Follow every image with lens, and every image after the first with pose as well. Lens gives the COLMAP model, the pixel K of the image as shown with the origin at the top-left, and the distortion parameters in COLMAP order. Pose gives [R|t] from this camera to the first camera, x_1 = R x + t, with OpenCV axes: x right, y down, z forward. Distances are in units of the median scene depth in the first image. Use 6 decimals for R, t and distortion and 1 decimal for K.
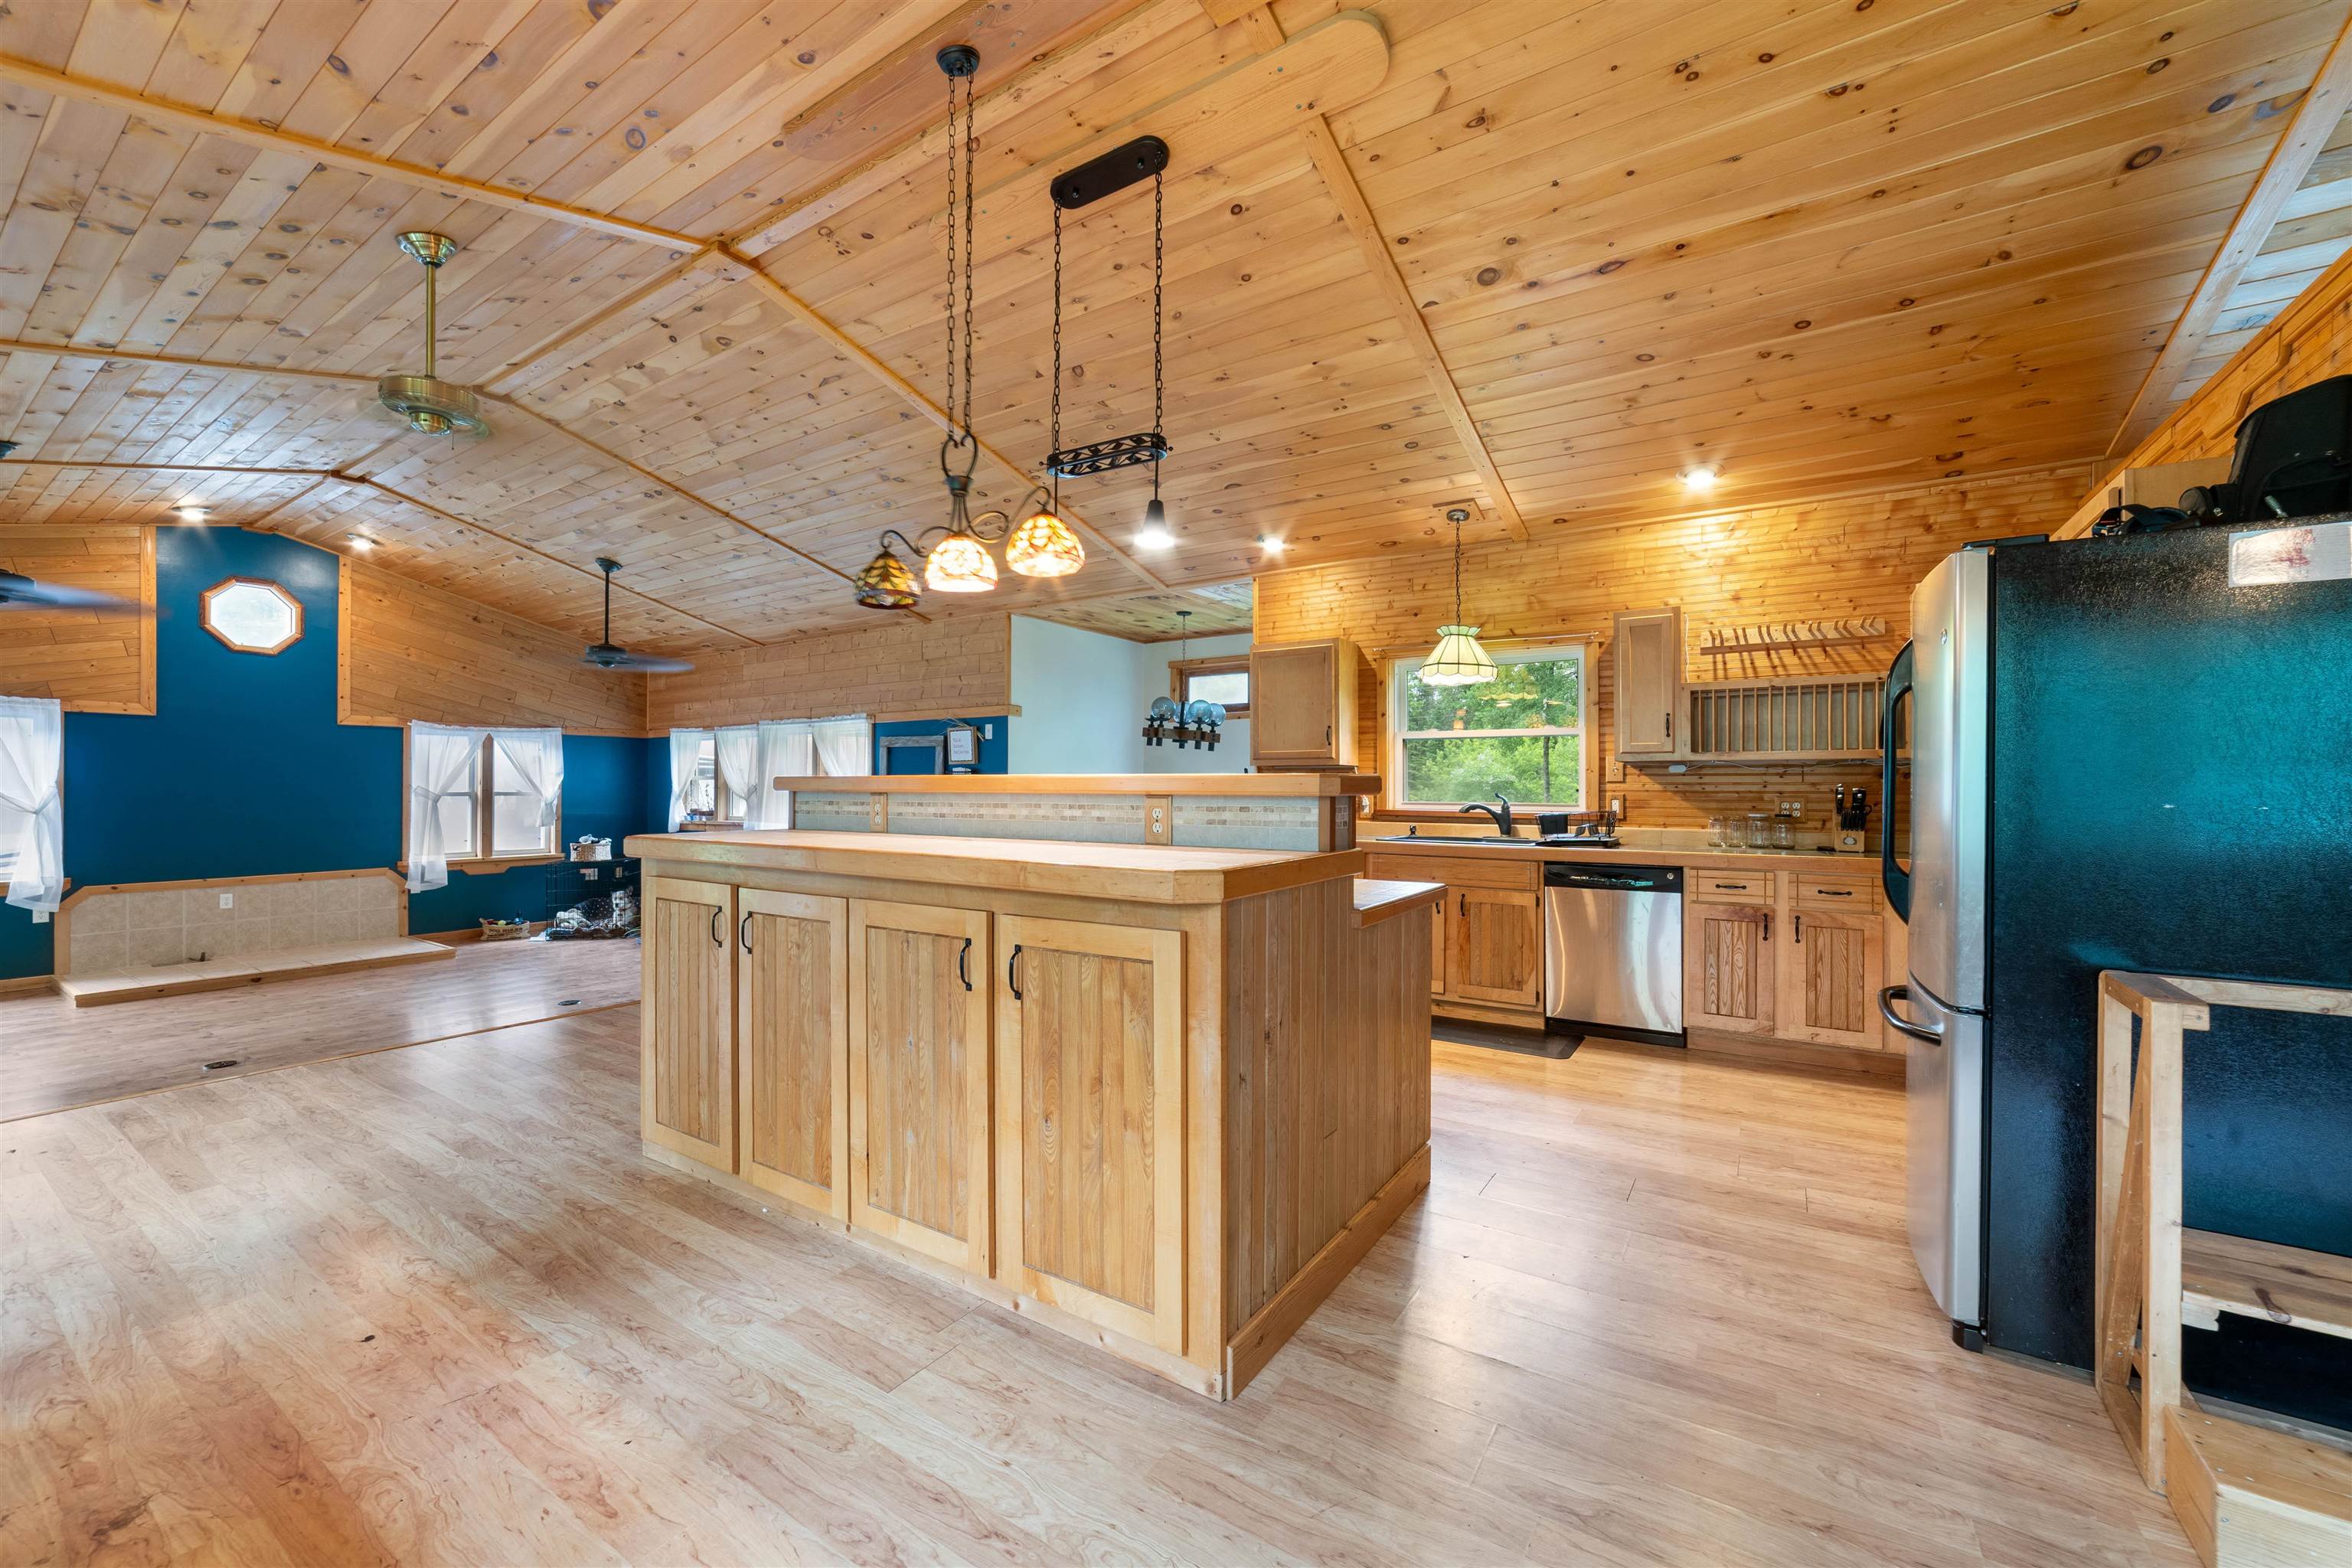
lens RADIAL K [[931.2, 0, 1170.0], [0, 931.2, 786.8], [0, 0, 1]] dist [-0.014754, 0.005594]
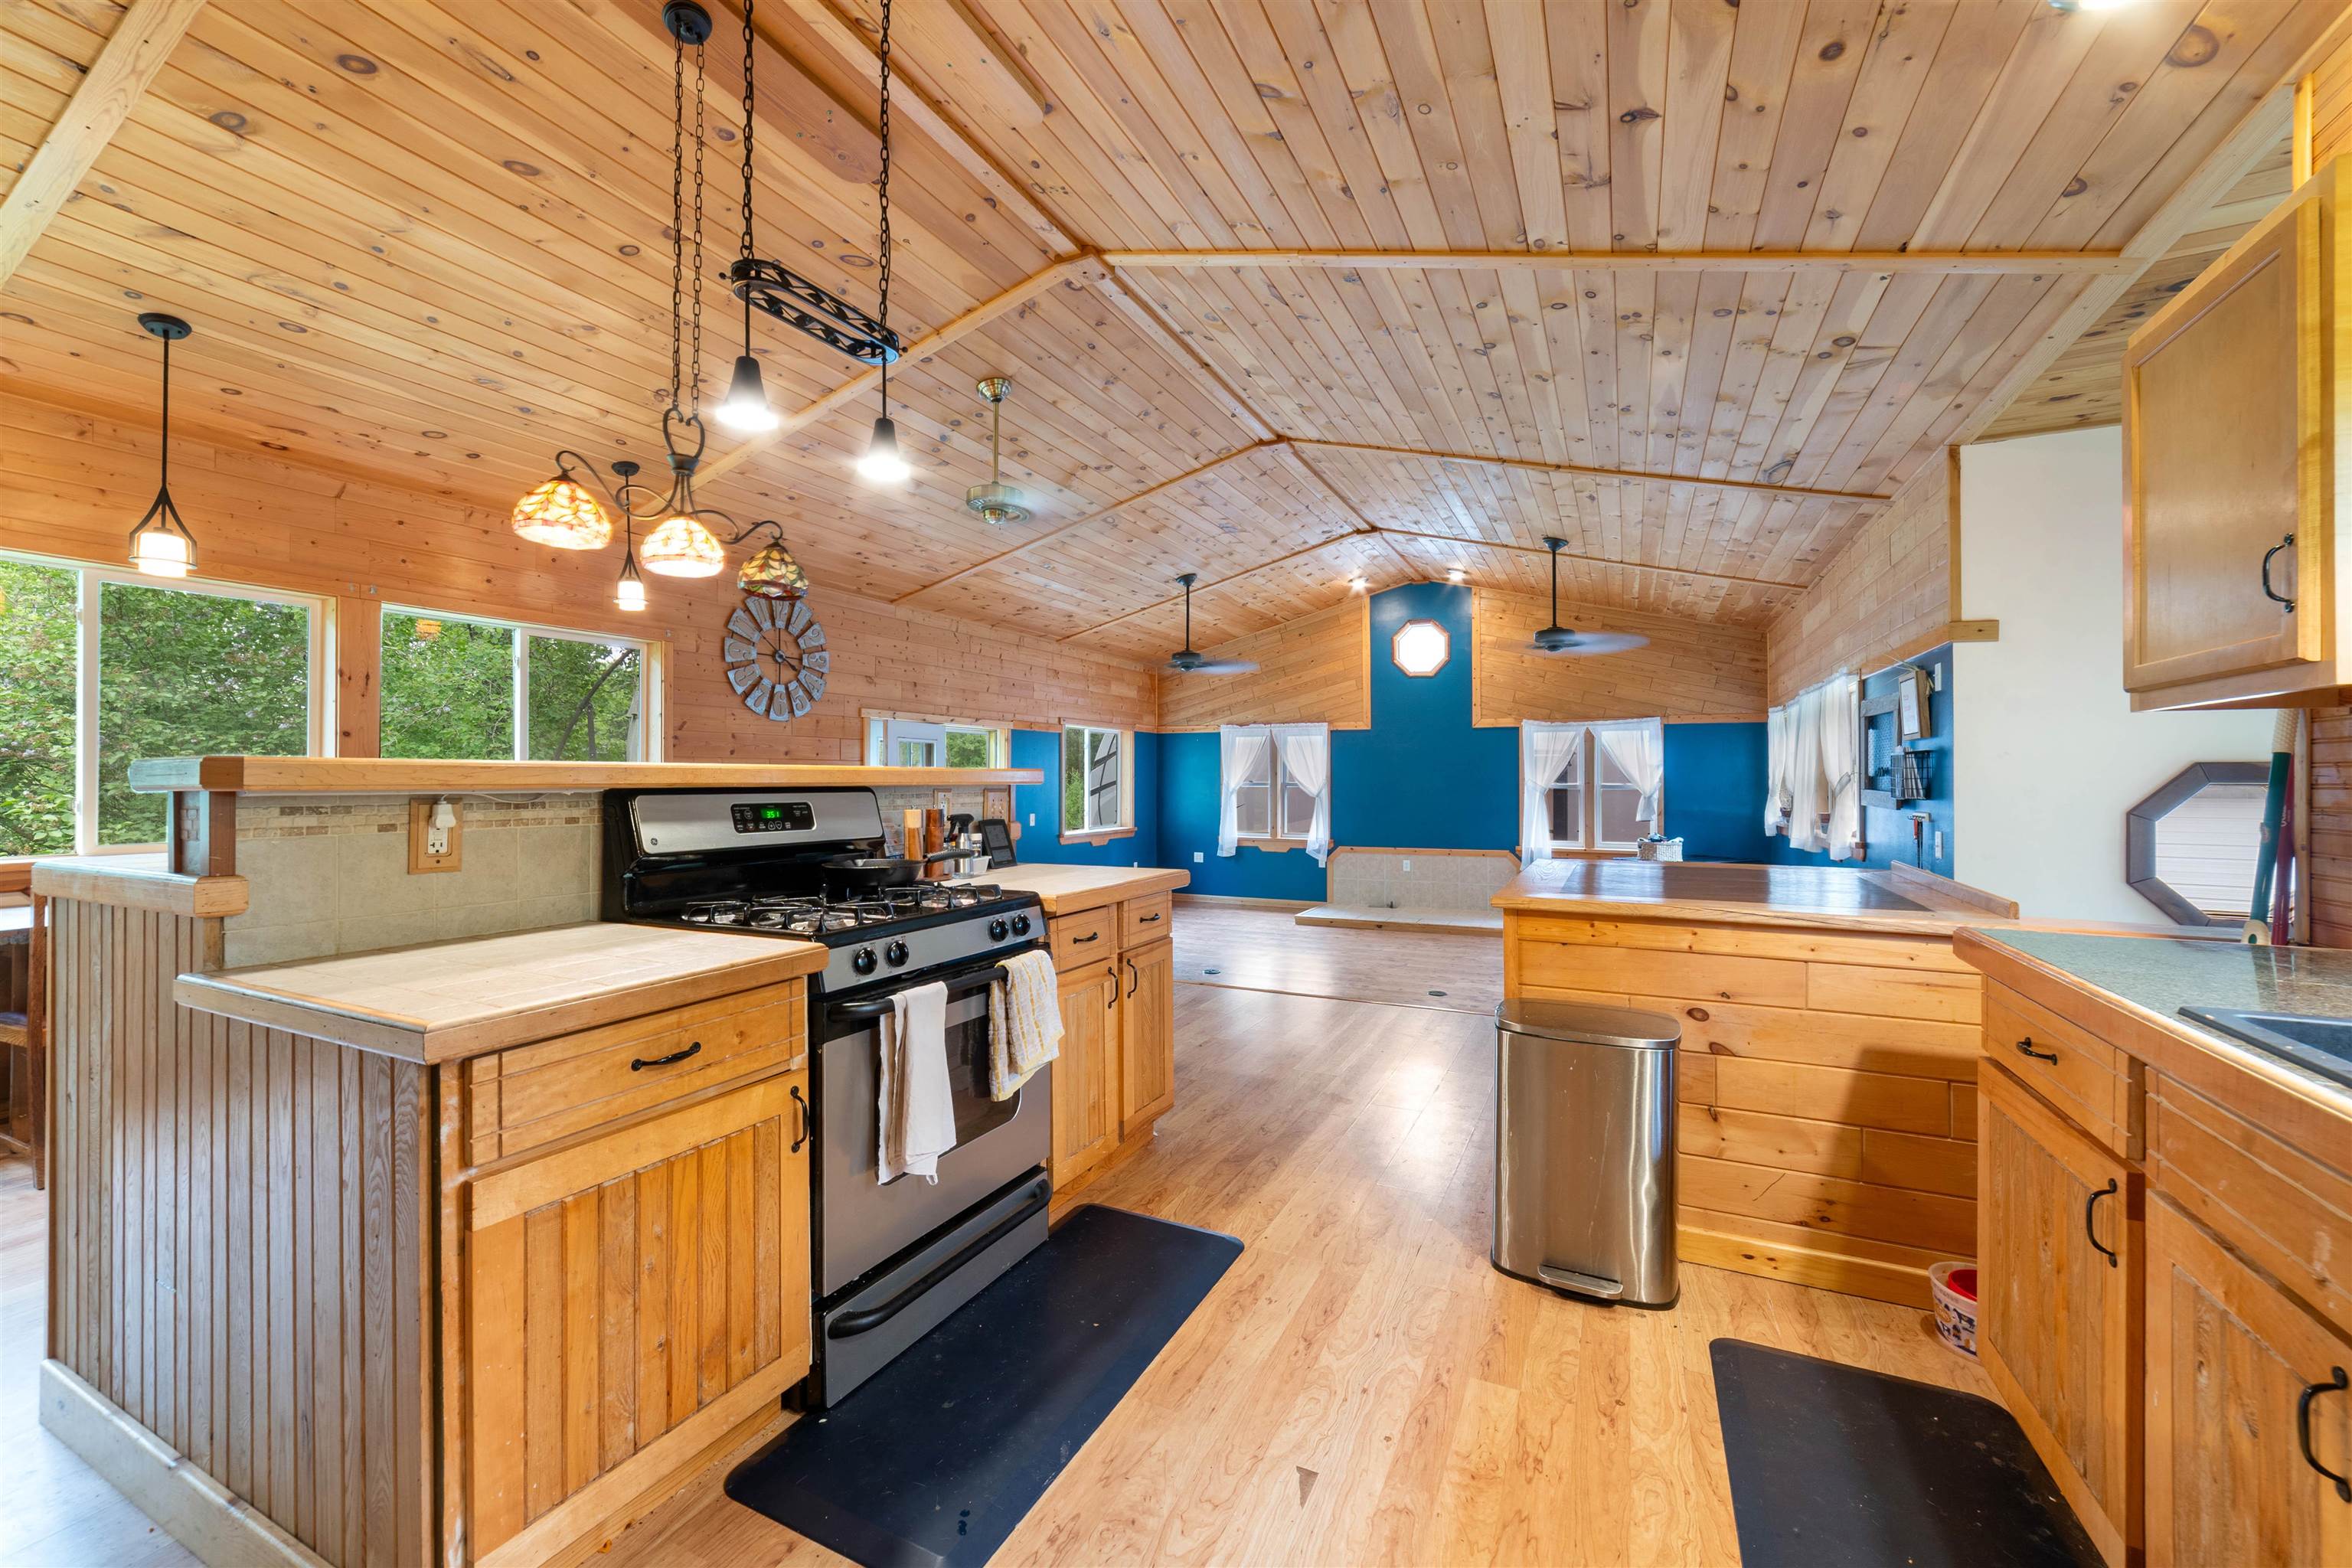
lens RADIAL K [[931.2, 0, 1172.5], [0, 931.2, 774.8], [0, 0, 1]] dist [-0.014754, 0.005594]
pose [[0.137141, -0.004636, -0.990541, 0.255595], [0.003535, 0.999985, -0.004191, -0.002699], [0.990545, -0.002926, 0.137155, 0.462102]]
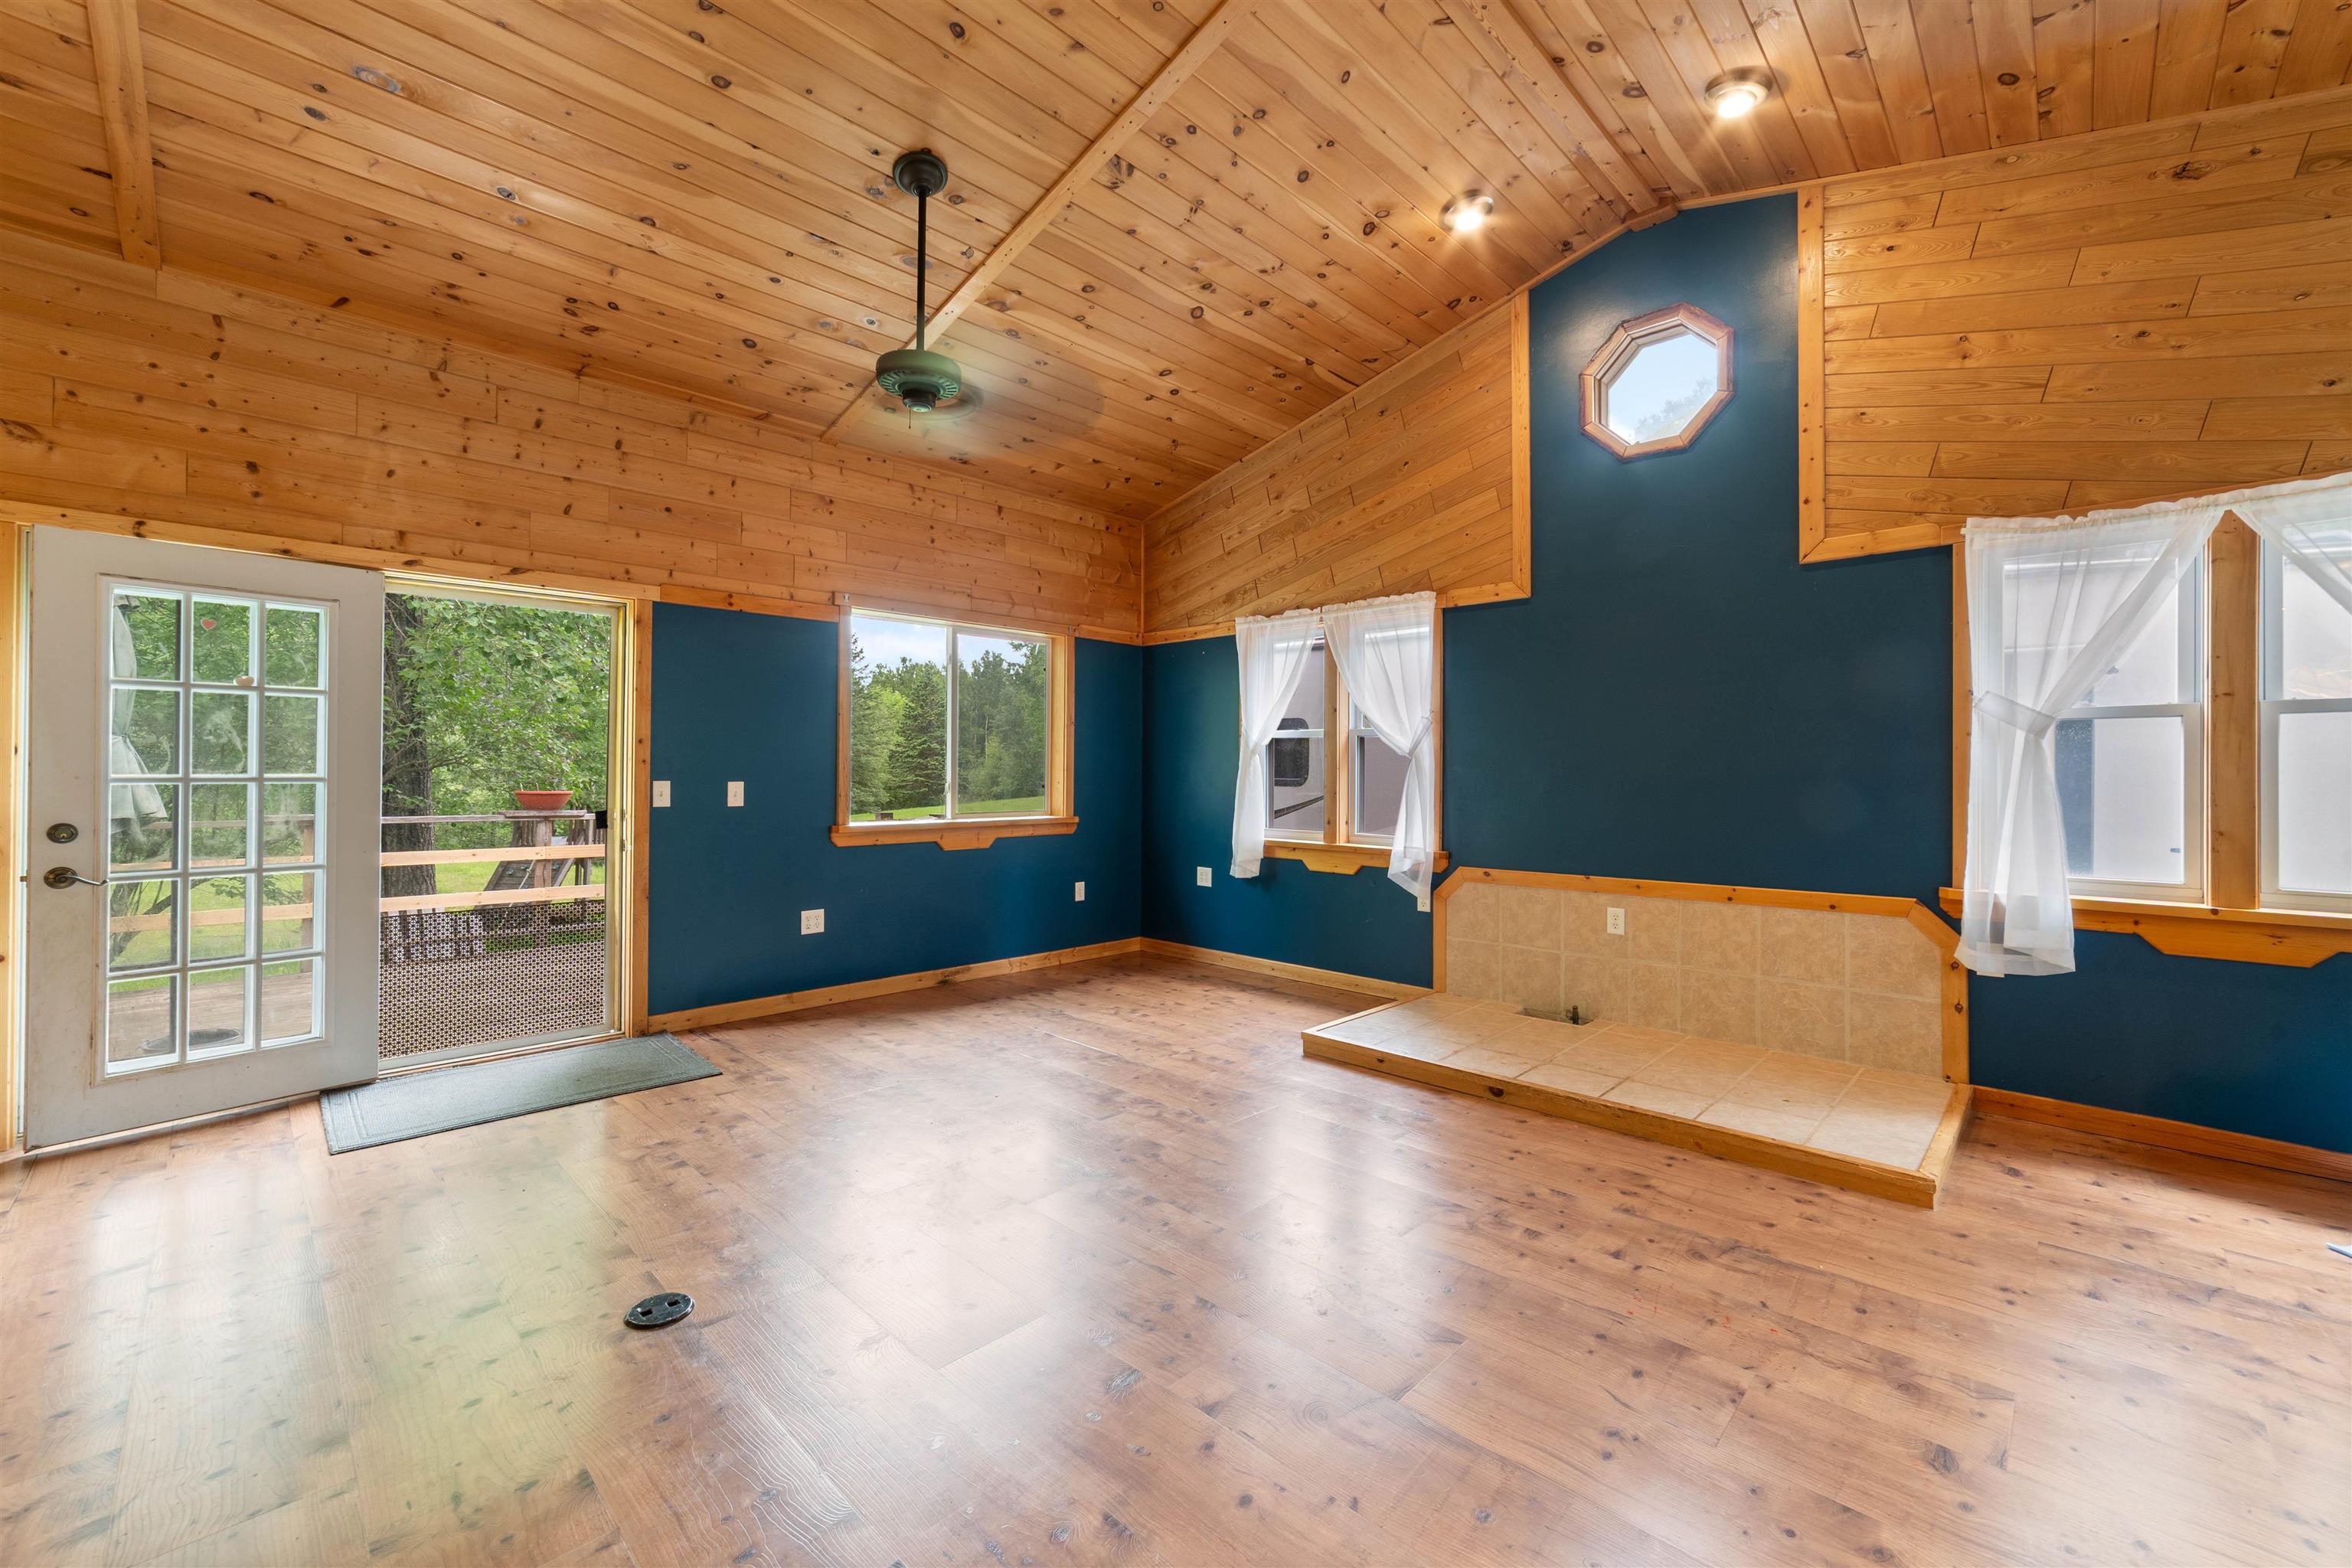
lens RADIAL K [[931.2, 0, 1171.8], [0, 931.2, 765.6], [0, 0, 1]] dist [-0.014754, 0.005594]
pose [[-0.186260, -0.008518, -0.982464, -0.419799], [-0.001570, 0.999964, -0.008372, 0.035892], [0.982499, -0.000017, -0.186267, 0.813600]]
